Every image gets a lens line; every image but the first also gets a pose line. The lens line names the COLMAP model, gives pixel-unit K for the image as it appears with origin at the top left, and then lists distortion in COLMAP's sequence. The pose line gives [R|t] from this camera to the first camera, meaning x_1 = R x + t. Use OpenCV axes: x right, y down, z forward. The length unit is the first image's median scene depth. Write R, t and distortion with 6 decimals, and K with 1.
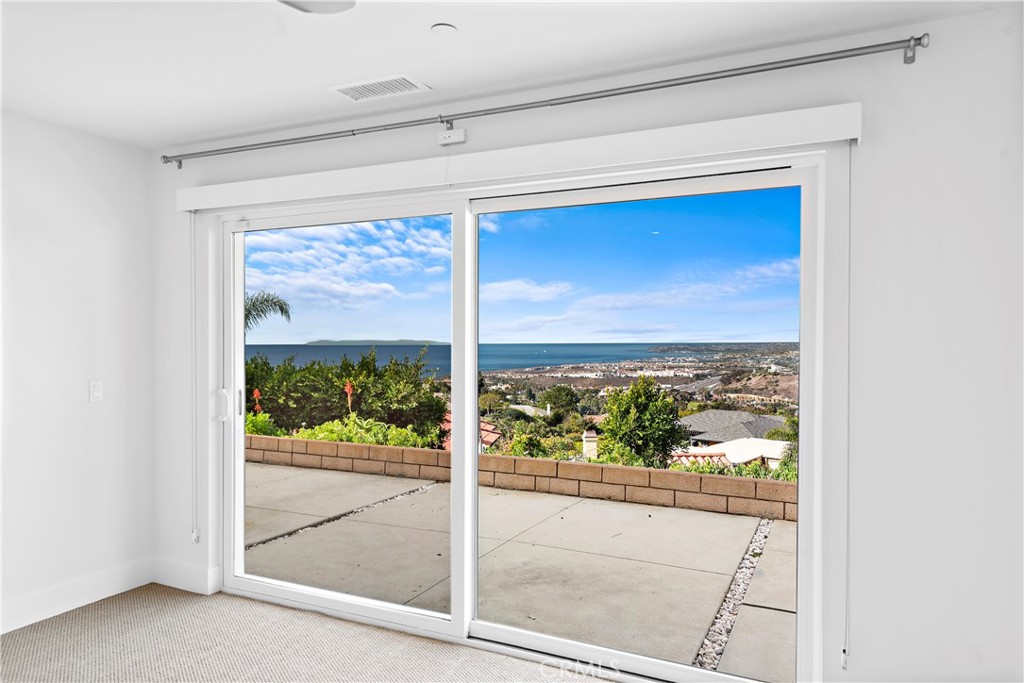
lens RADIAL K [[685.4, 0, 544.6], [0, 685.4, 348.1], [0, 0, 1]] dist [0.022789, -0.002718]
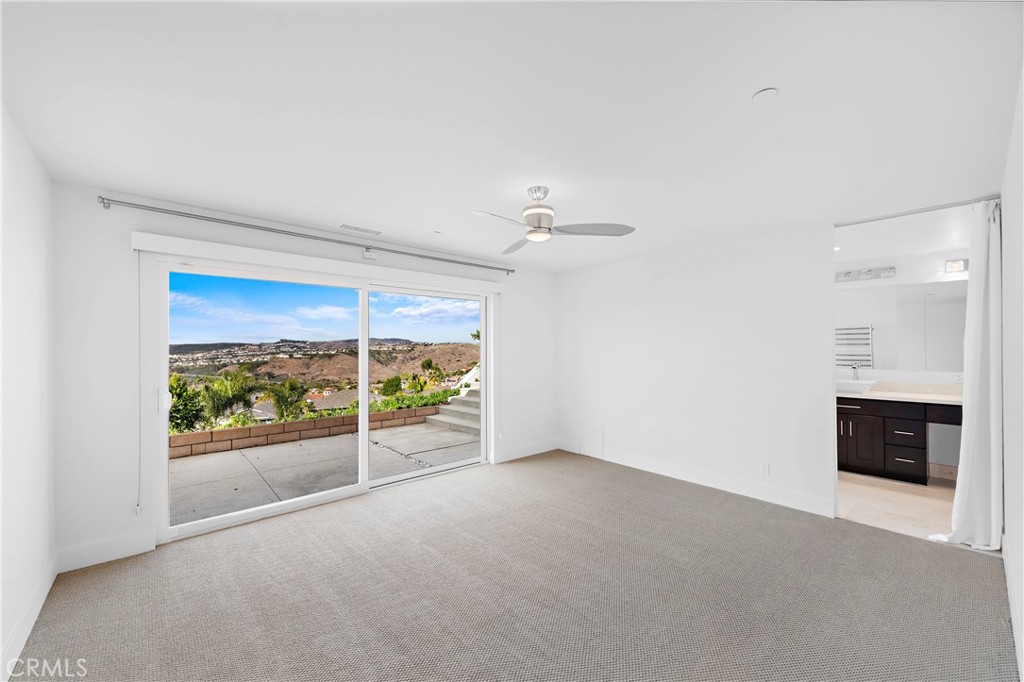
lens RADIAL K [[411.1, 0, 518.0], [0, 411.1, 339.3], [0, 0, 1]] dist [0.007008, 0.000586]
pose [[0.367913, 0.013239, 0.929766, -0.823813], [0.015576, 0.999671, -0.020397, -0.007401], [-0.929730, 0.021986, 0.367585, 0.067185]]
